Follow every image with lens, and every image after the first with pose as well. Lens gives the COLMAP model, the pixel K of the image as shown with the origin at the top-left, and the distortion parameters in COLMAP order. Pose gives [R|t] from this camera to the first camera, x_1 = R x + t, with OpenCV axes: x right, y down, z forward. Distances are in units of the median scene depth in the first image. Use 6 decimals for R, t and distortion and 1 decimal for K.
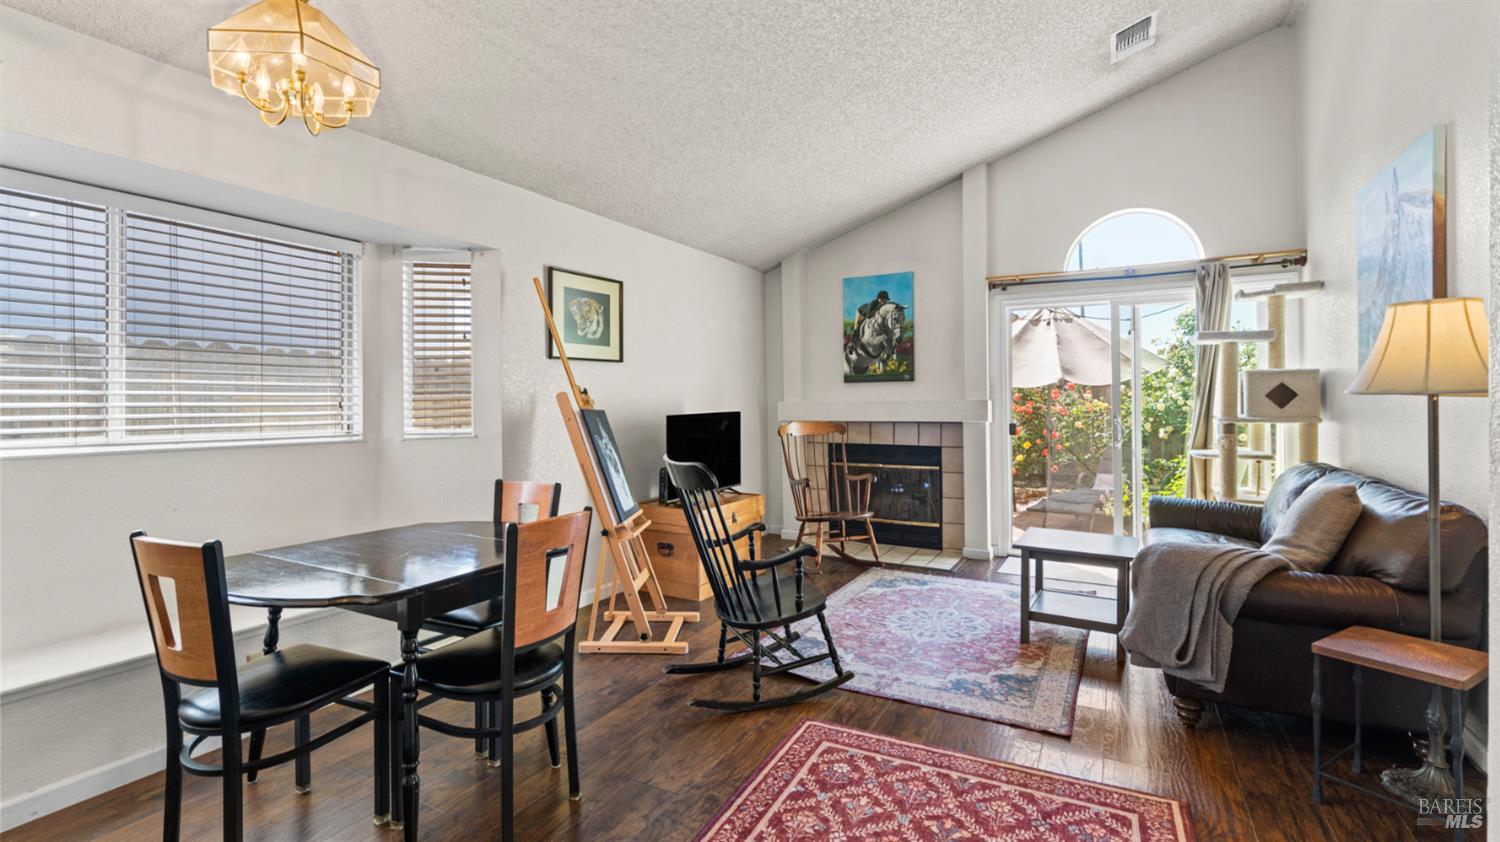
lens RADIAL K [[674.0, 0, 749.6], [0, 674.0, 402.1], [0, 0, 1]] dist [-0.012198, 0.006515]
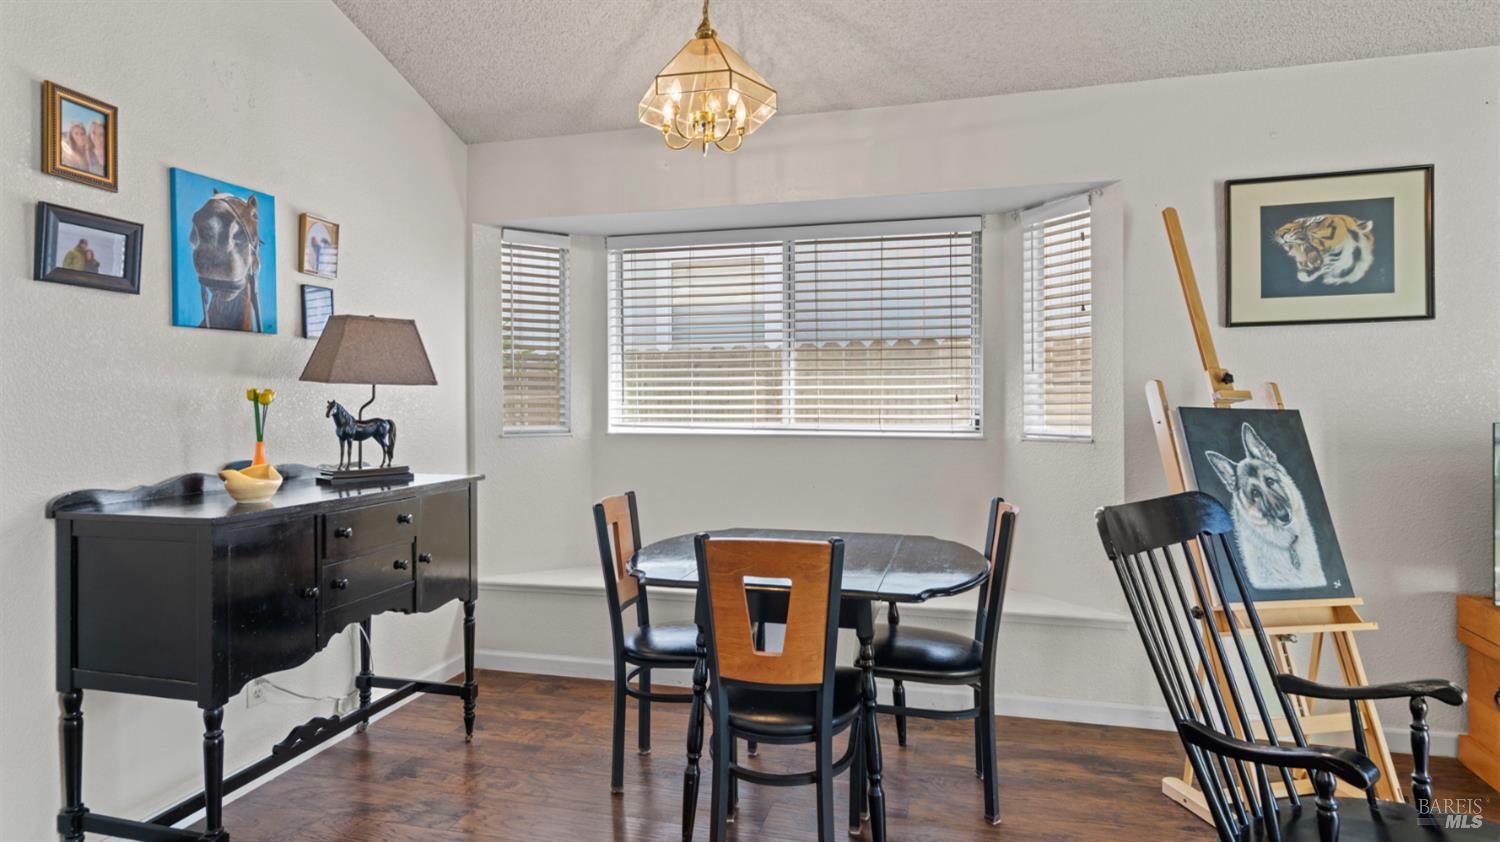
lens RADIAL K [[806.1, 0, 748.8], [0, 806.1, 401.0], [0, 0, 1]] dist [0.006493, 0.001008]
pose [[0.246393, 0.010193, -0.969116, 0.329148], [0.002655, 0.999934, 0.011192, -0.004308], [0.969166, -0.005330, 0.246350, 0.371920]]
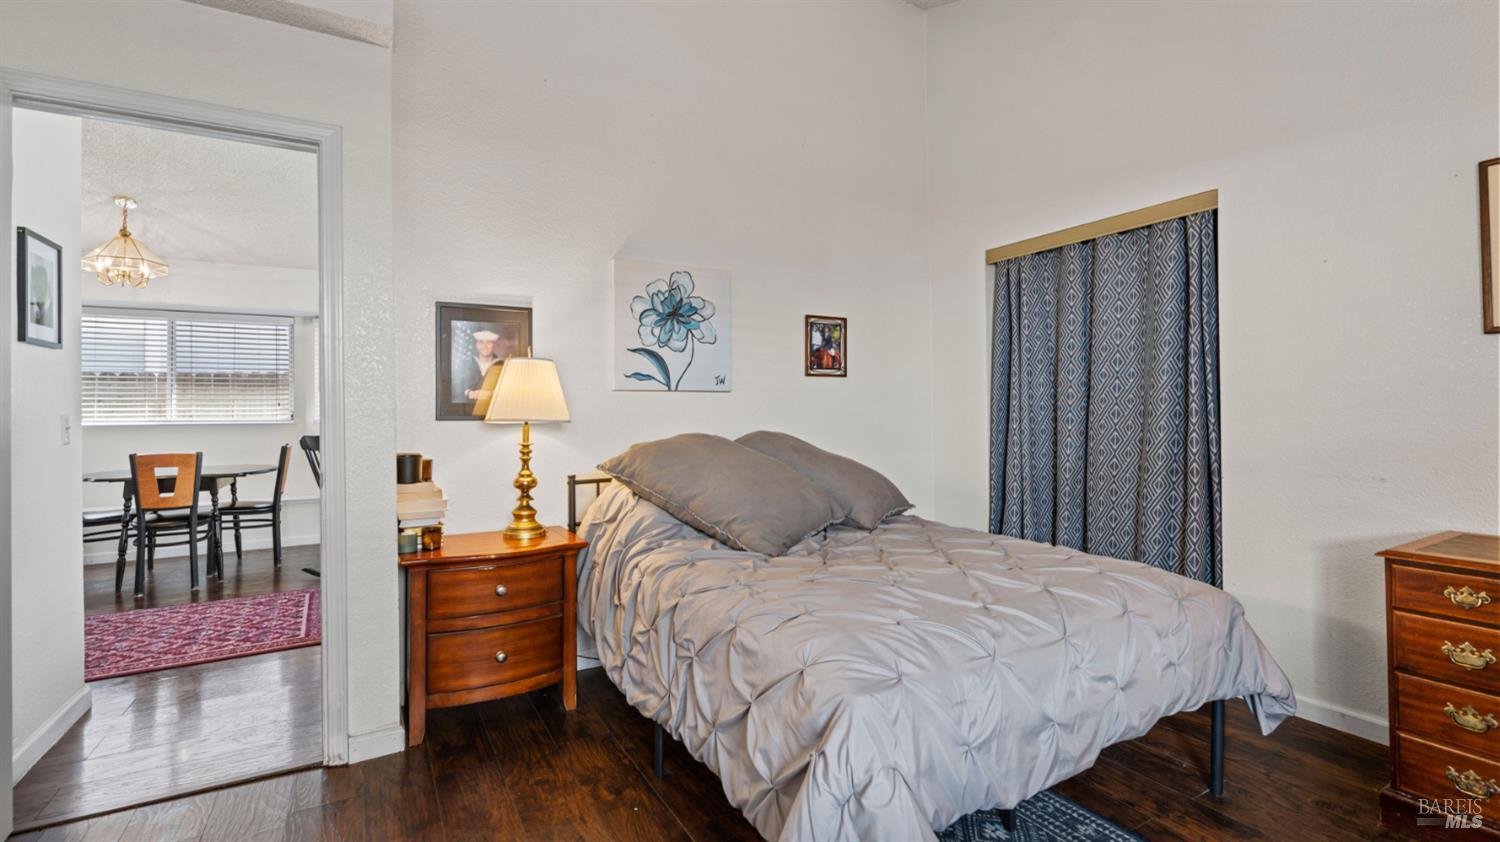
lens RADIAL K [[674.0, 0, 749.6], [0, 674.0, 402.1], [0, 0, 1]] dist [-0.012198, 0.006515]
pose [[0.855780, -0.007292, -0.517288, 1.257238], [0.002780, 0.999951, -0.009496, 0.013450], [0.517332, 0.006688, 0.855759, 0.052861]]
